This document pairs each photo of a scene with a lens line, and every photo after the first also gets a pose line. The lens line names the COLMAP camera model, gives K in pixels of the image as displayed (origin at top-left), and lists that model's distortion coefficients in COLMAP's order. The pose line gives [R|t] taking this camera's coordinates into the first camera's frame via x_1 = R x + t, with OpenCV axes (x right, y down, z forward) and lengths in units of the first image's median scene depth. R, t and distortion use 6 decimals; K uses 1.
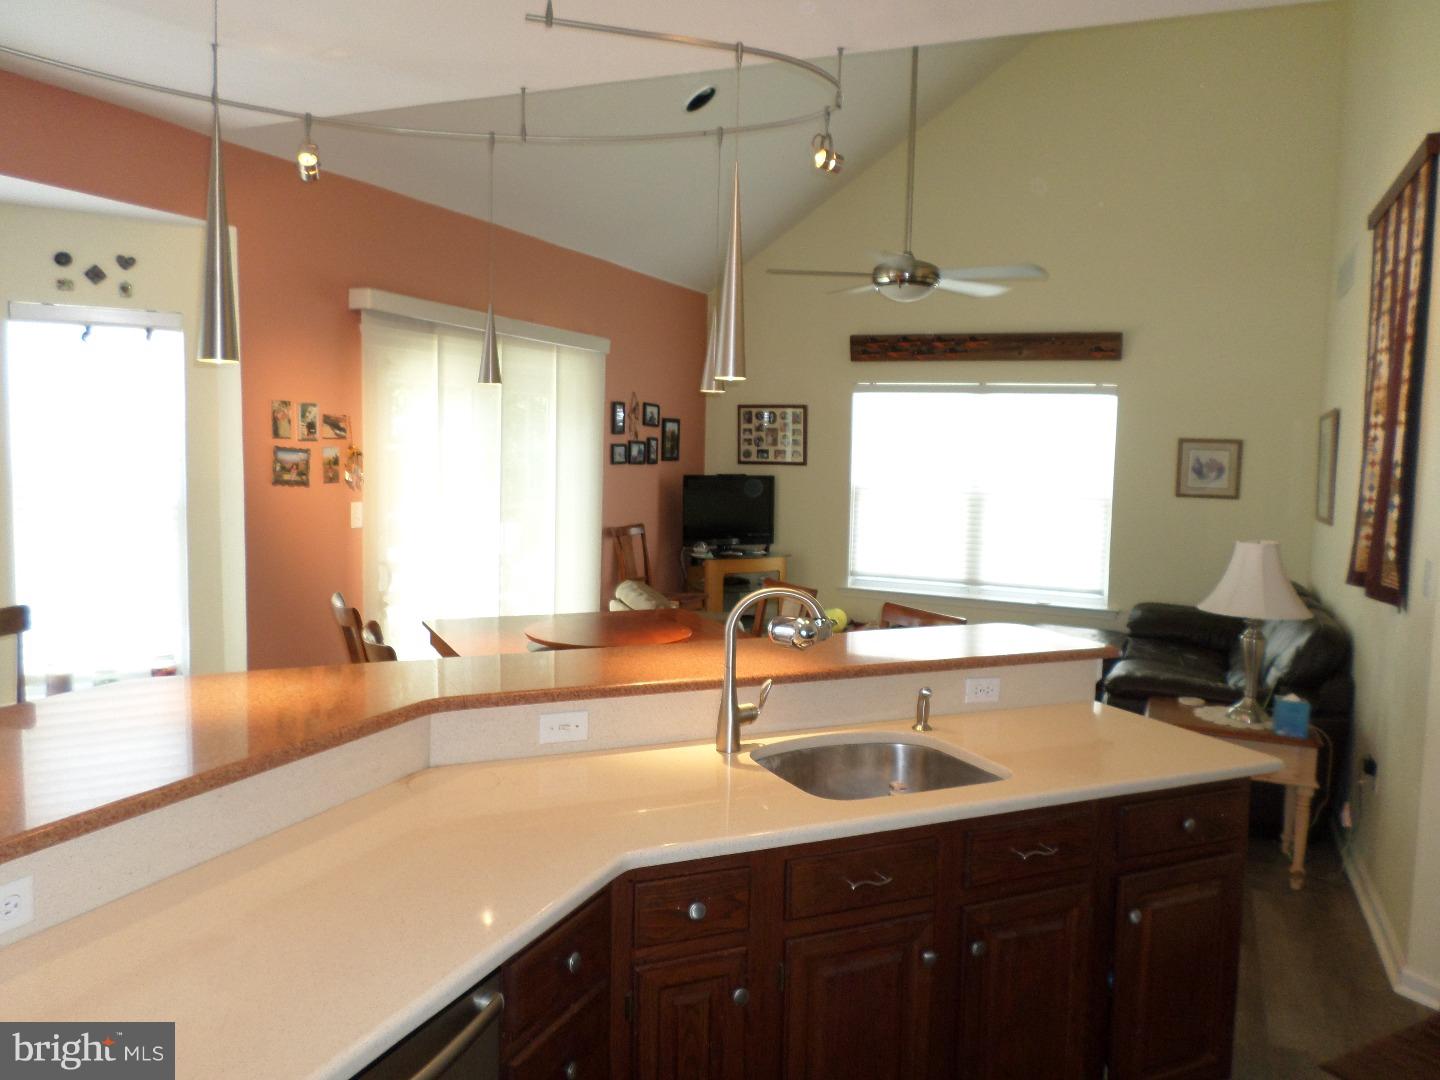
lens RADIAL K [[1082.1, 0, 720.0], [0, 1082.1, 540.0], [0, 0, 1]] dist [0.002911, -0.002045]
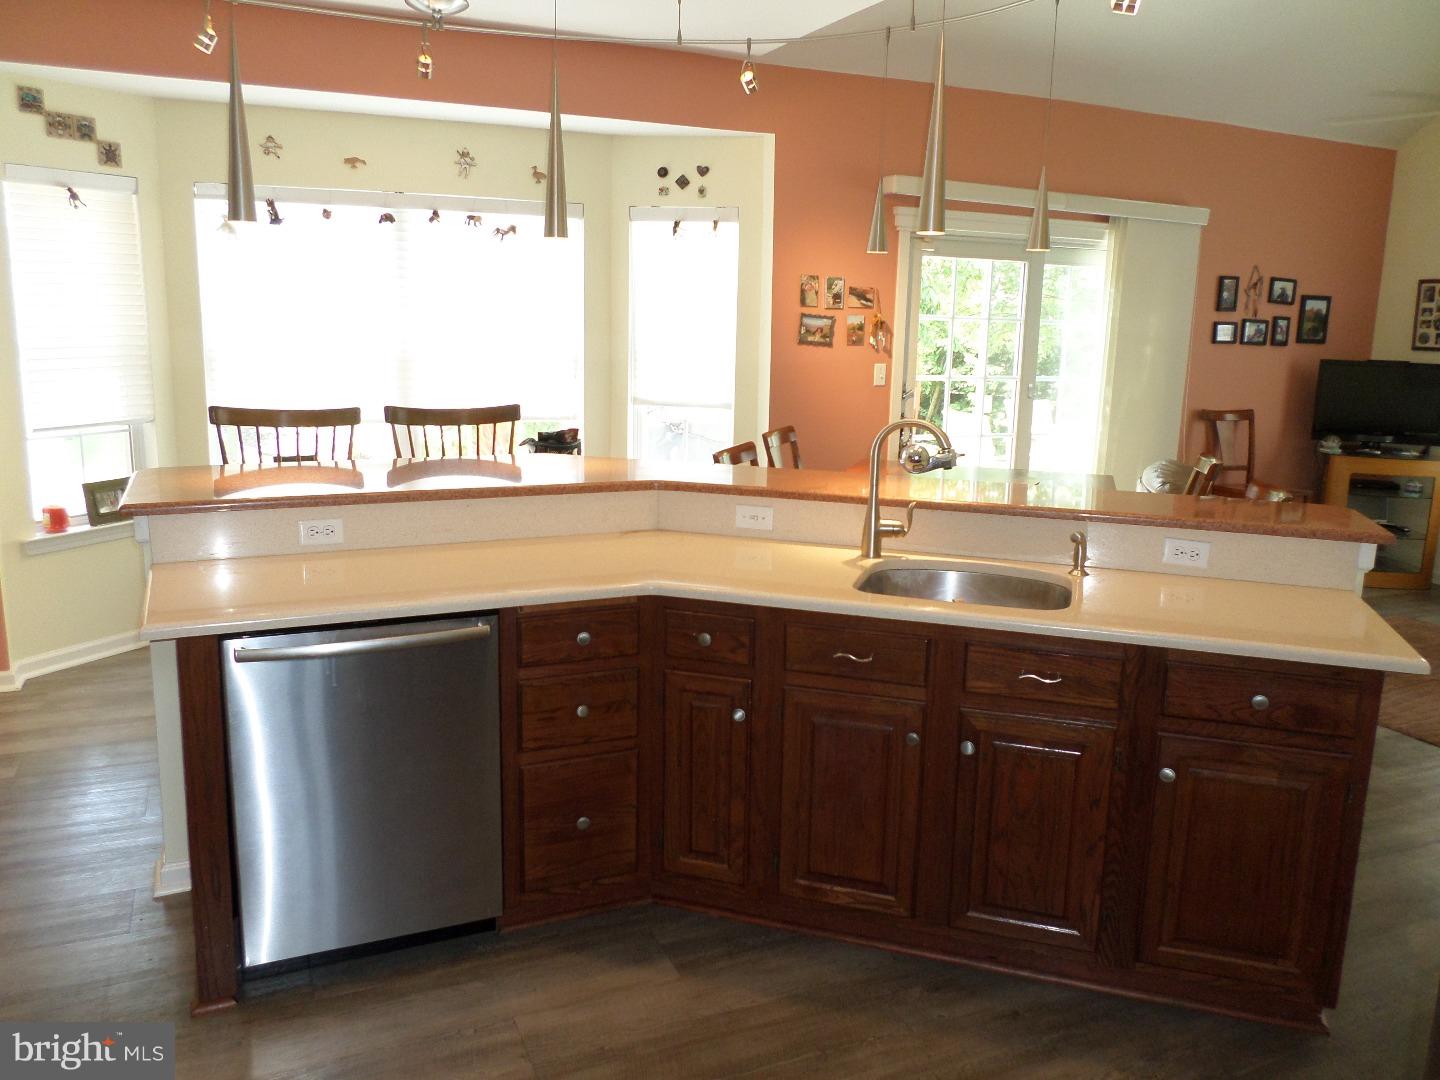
lens RADIAL K [[1059.2, 0, 720.0], [0, 1059.2, 540.0], [0, 0, 1]] dist [-0.004854, -0.008064]
pose [[0.750122, 0.140511, -0.646199, 0.313922], [-0.073304, 0.988812, 0.129916, 0.018480], [0.657224, -0.050084, 0.752029, 0.010270]]
